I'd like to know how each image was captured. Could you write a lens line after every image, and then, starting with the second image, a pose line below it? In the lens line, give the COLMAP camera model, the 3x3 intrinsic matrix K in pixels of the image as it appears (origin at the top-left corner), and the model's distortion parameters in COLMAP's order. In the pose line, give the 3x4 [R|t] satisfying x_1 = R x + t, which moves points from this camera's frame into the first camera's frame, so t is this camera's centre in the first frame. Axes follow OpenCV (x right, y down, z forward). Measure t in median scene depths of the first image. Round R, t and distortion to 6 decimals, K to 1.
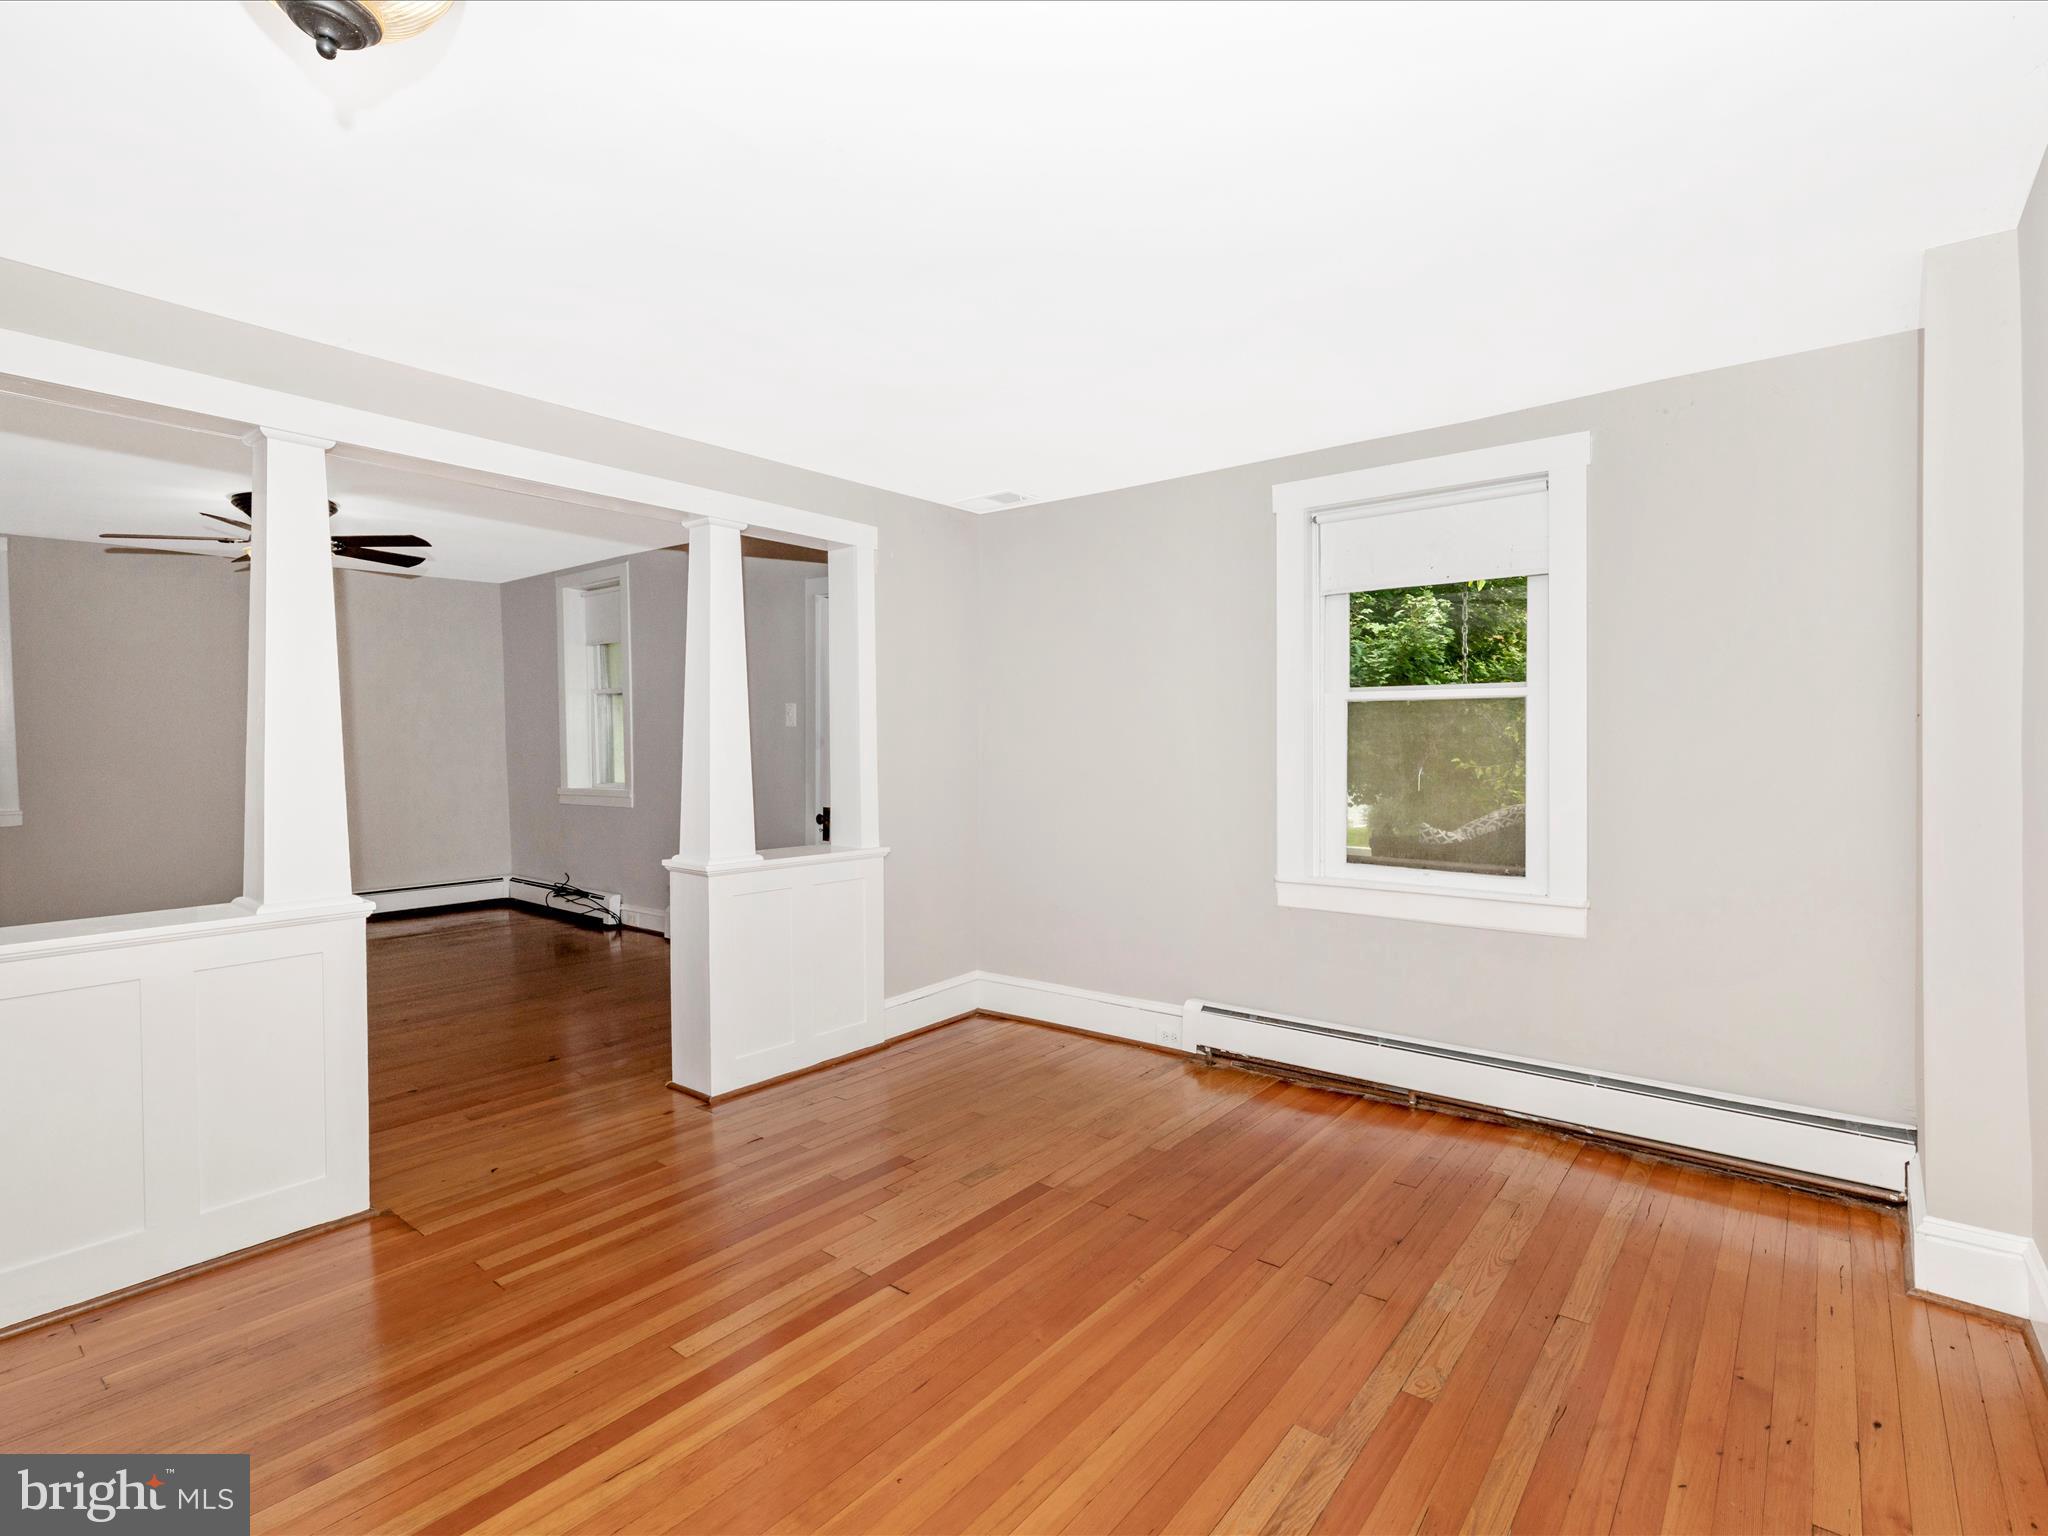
lens RADIAL K [[1023.3, 0, 1023.4], [0, 1023.3, 750.3], [0, 0, 1]] dist [-0.001378, -0.007578]
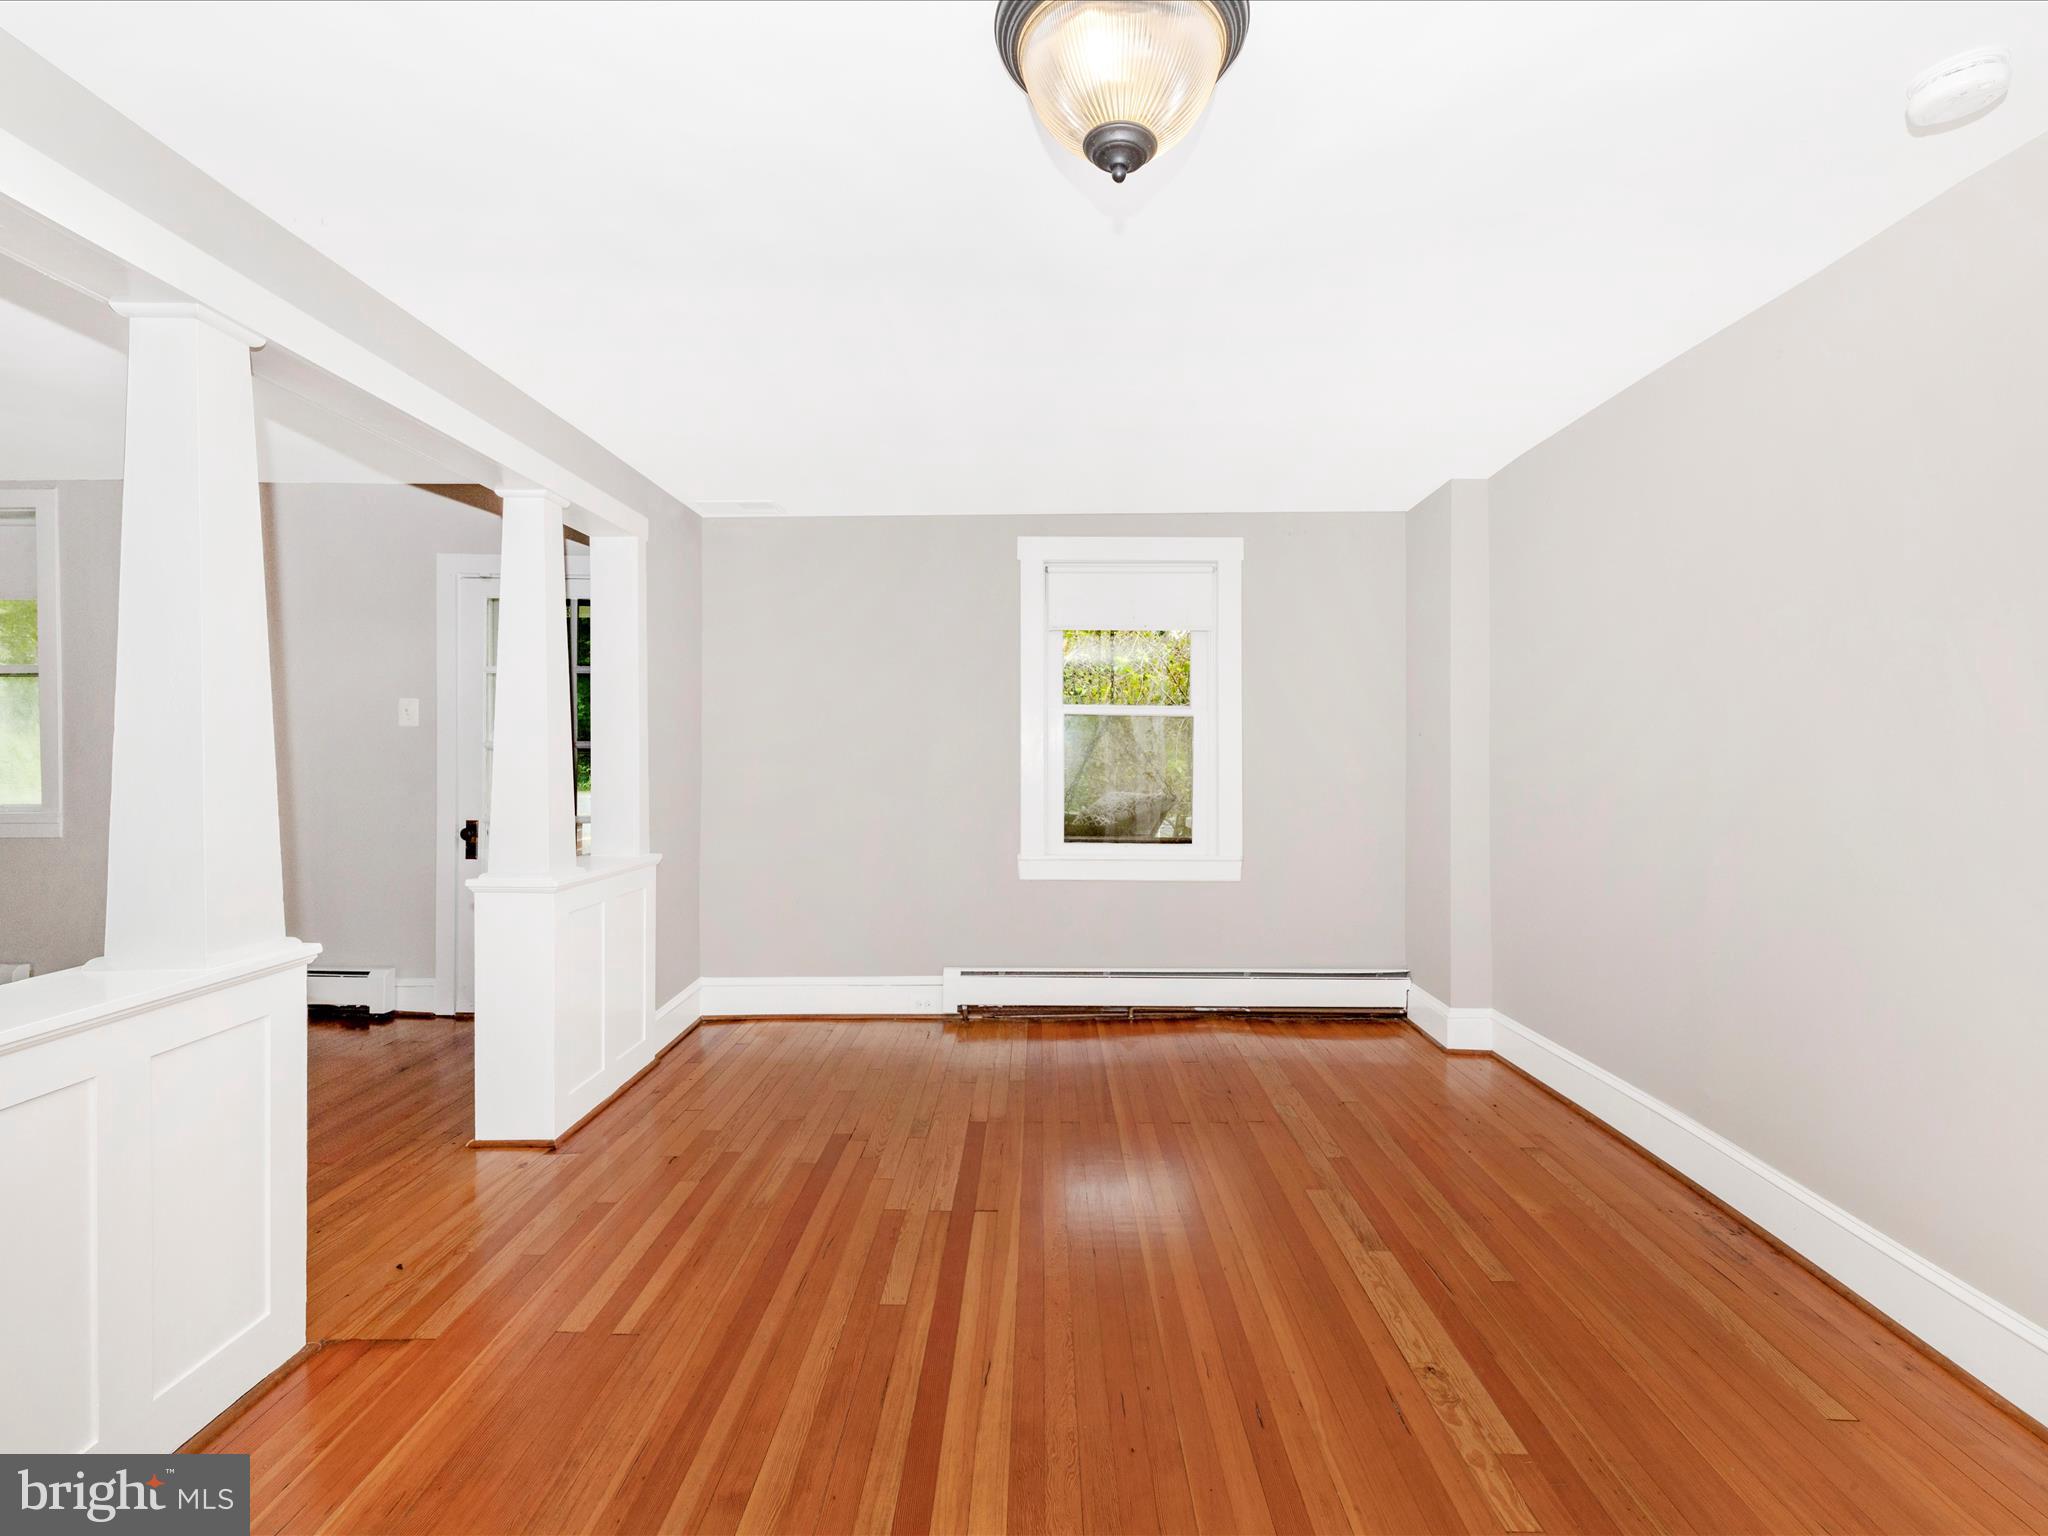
lens RADIAL K [[1033.9, 0, 1041.3], [0, 1033.9, 760.6], [0, 0, 1]] dist [-0.003086, -0.000113]
pose [[0.764771, -0.001212, 0.644301, -0.592002], [0.001056, 0.999999, 0.000628, 0.008353], [-0.644301, 0.000201, 0.764772, 0.038799]]
